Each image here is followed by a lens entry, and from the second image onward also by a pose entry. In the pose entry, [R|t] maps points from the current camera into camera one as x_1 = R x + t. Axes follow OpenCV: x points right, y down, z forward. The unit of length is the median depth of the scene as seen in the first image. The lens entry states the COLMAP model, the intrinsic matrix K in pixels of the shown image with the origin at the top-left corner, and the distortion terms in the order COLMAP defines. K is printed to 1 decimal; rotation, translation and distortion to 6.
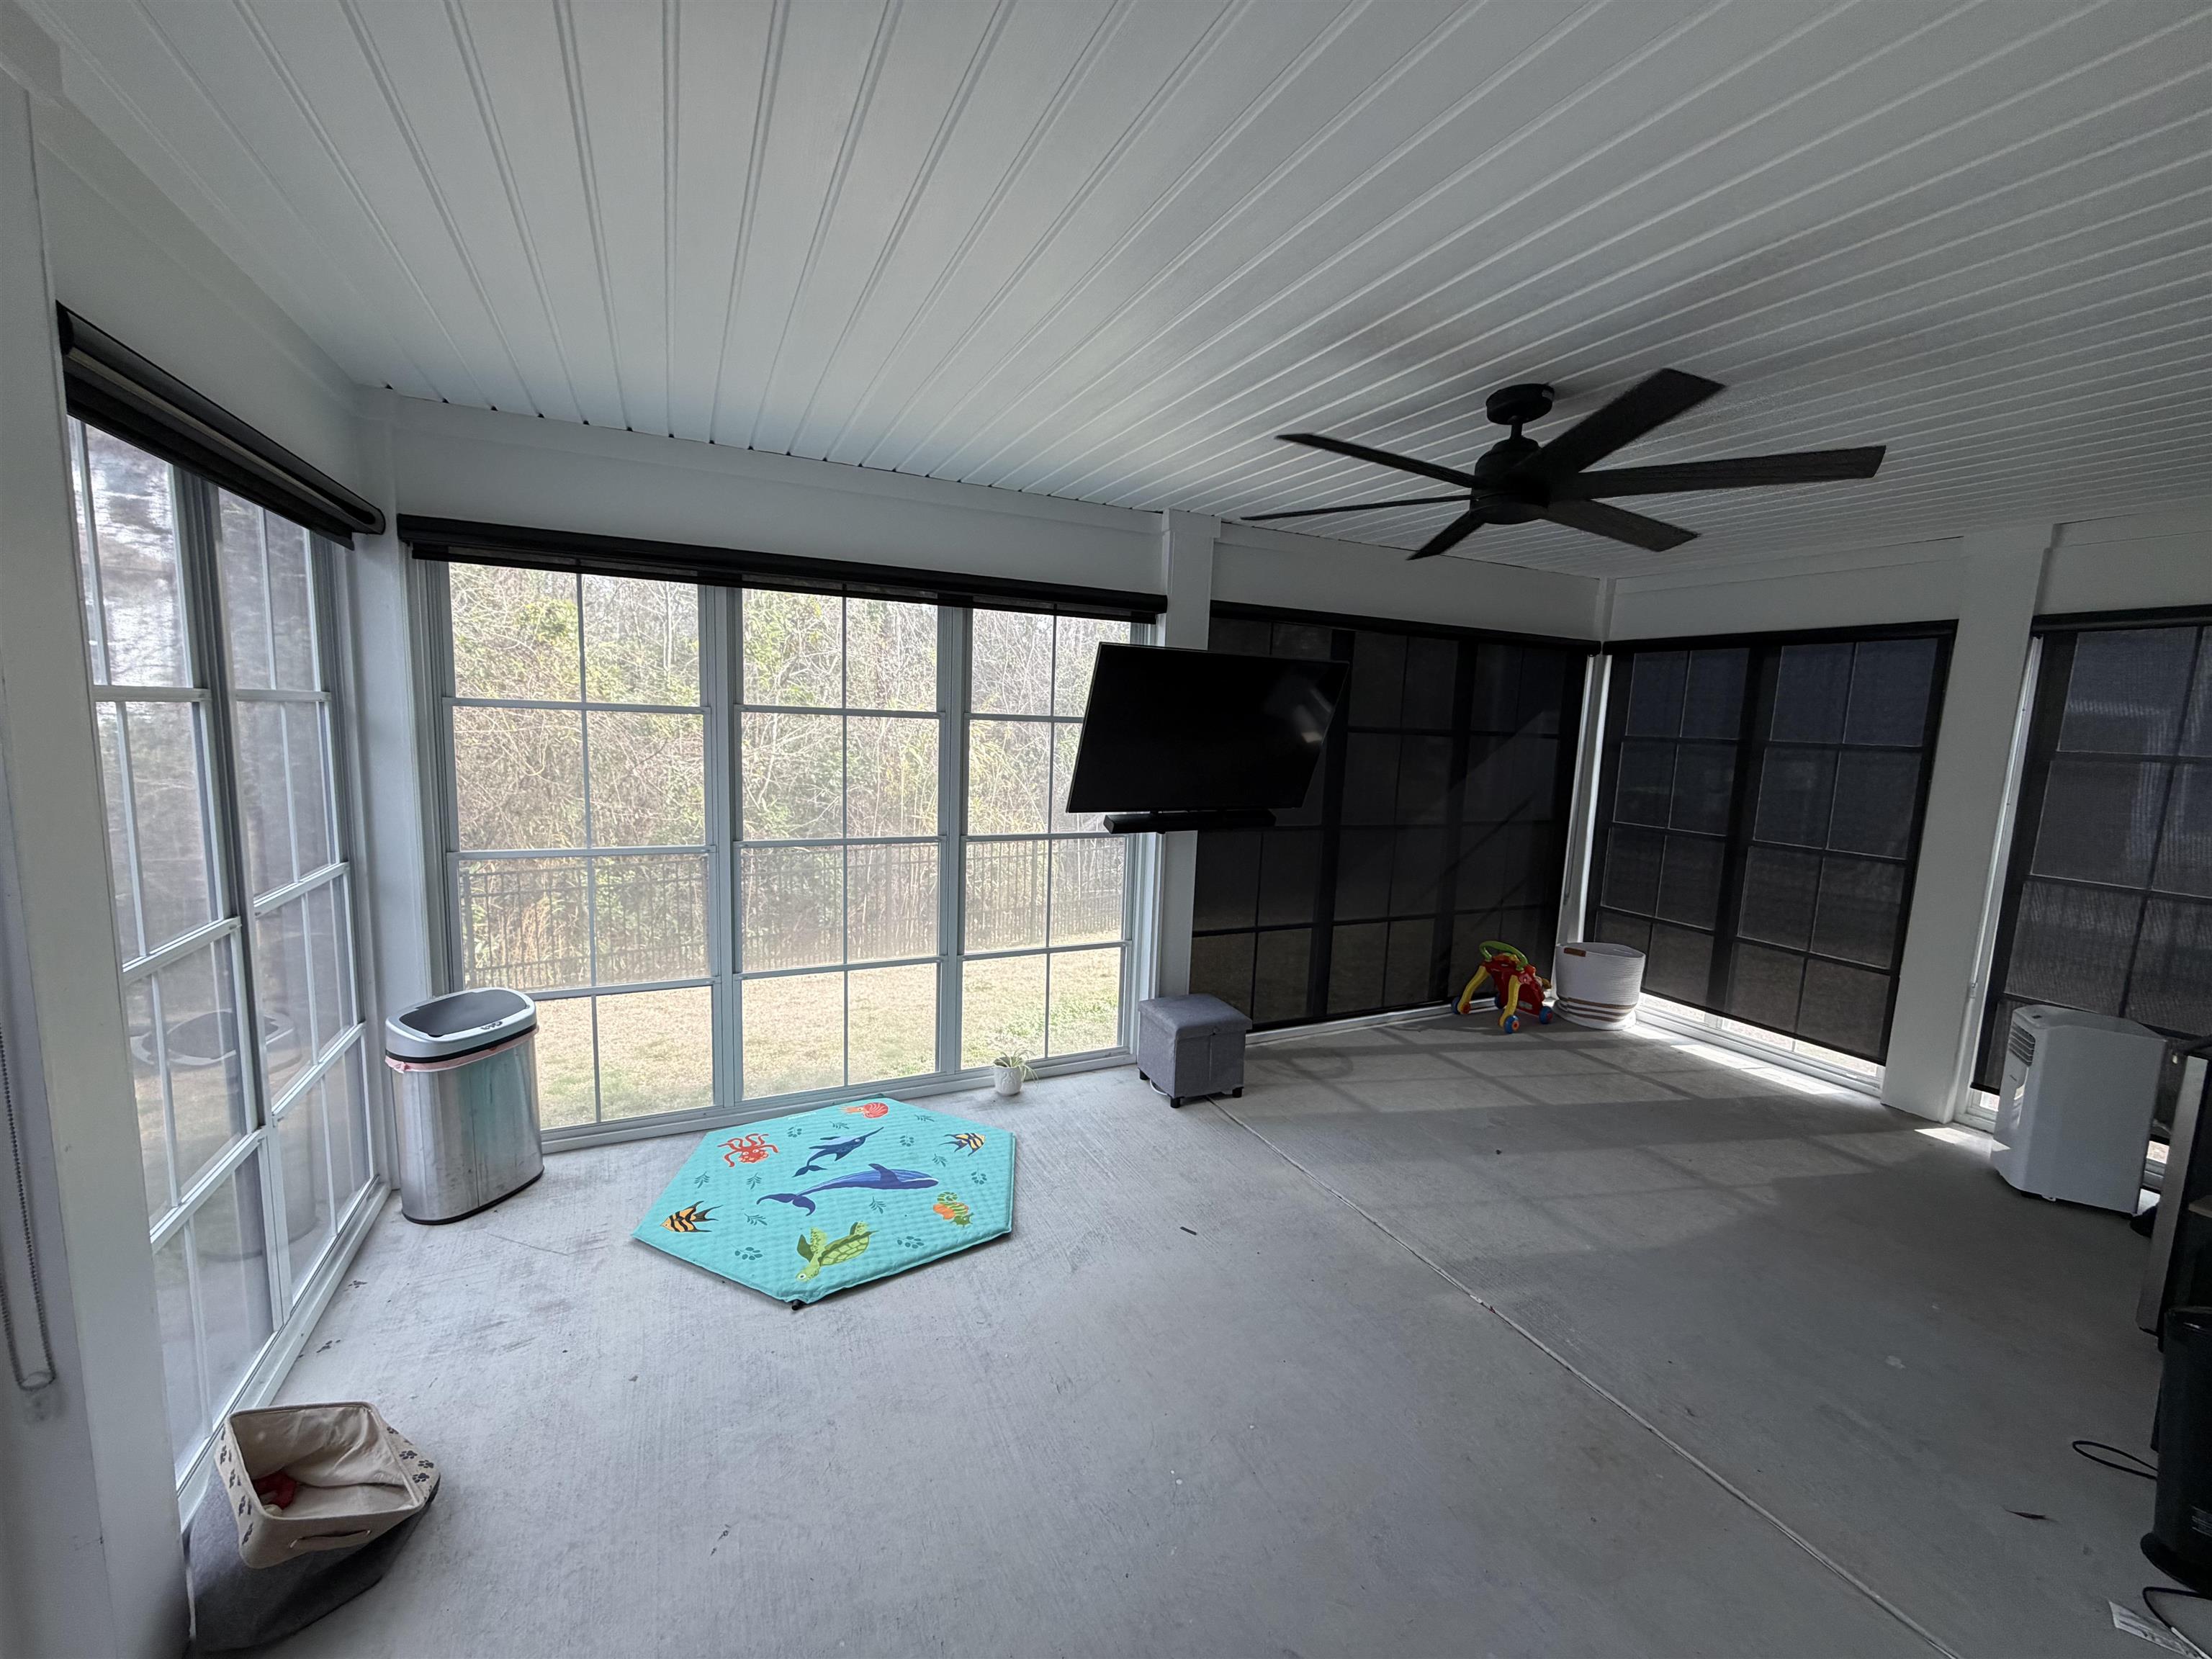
lens RADIAL K [[878.2, 0, 1100.8], [0, 878.2, 828.8], [0, 0, 1]] dist [0.000474, -0.000171]
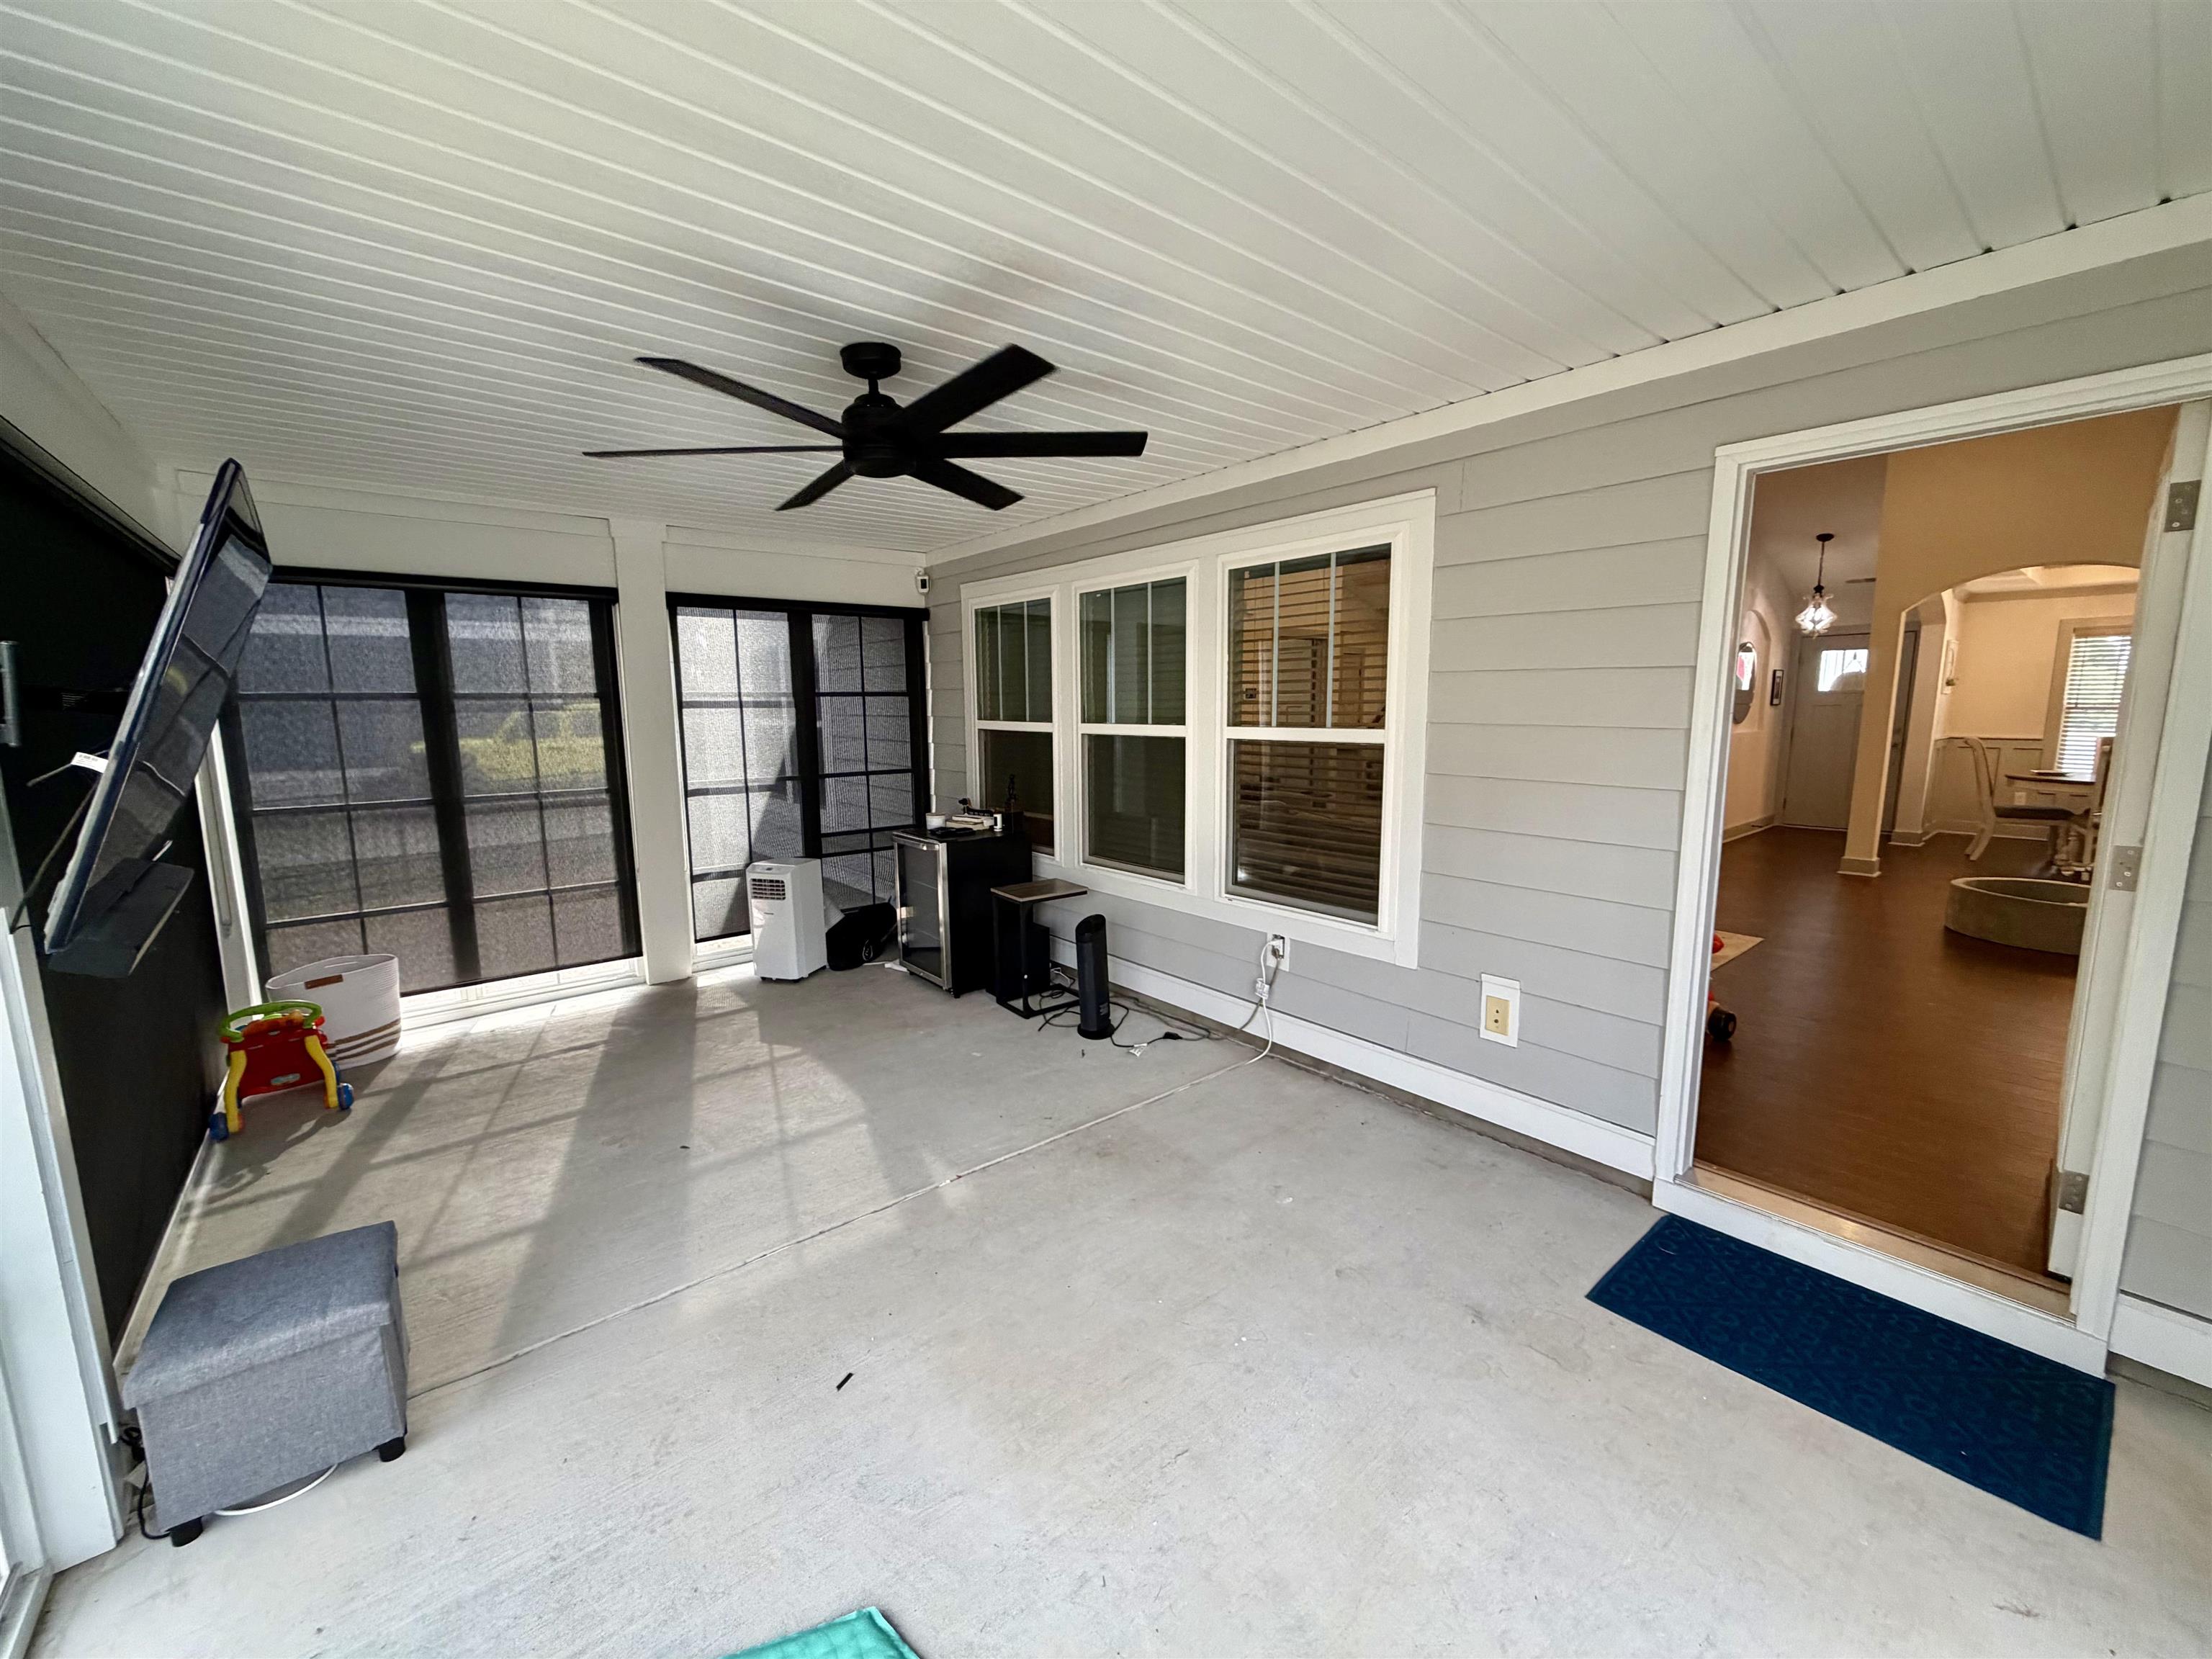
lens RADIAL K [[878.2, 0, 1100.8], [0, 878.2, 828.8], [0, 0, 1]] dist [0.000474, -0.000171]
pose [[-0.231089, -0.174609, 0.957136, -0.375459], [0.131431, 0.969144, 0.208531, -0.068227], [-0.964015, 0.173986, -0.201009, 0.585004]]
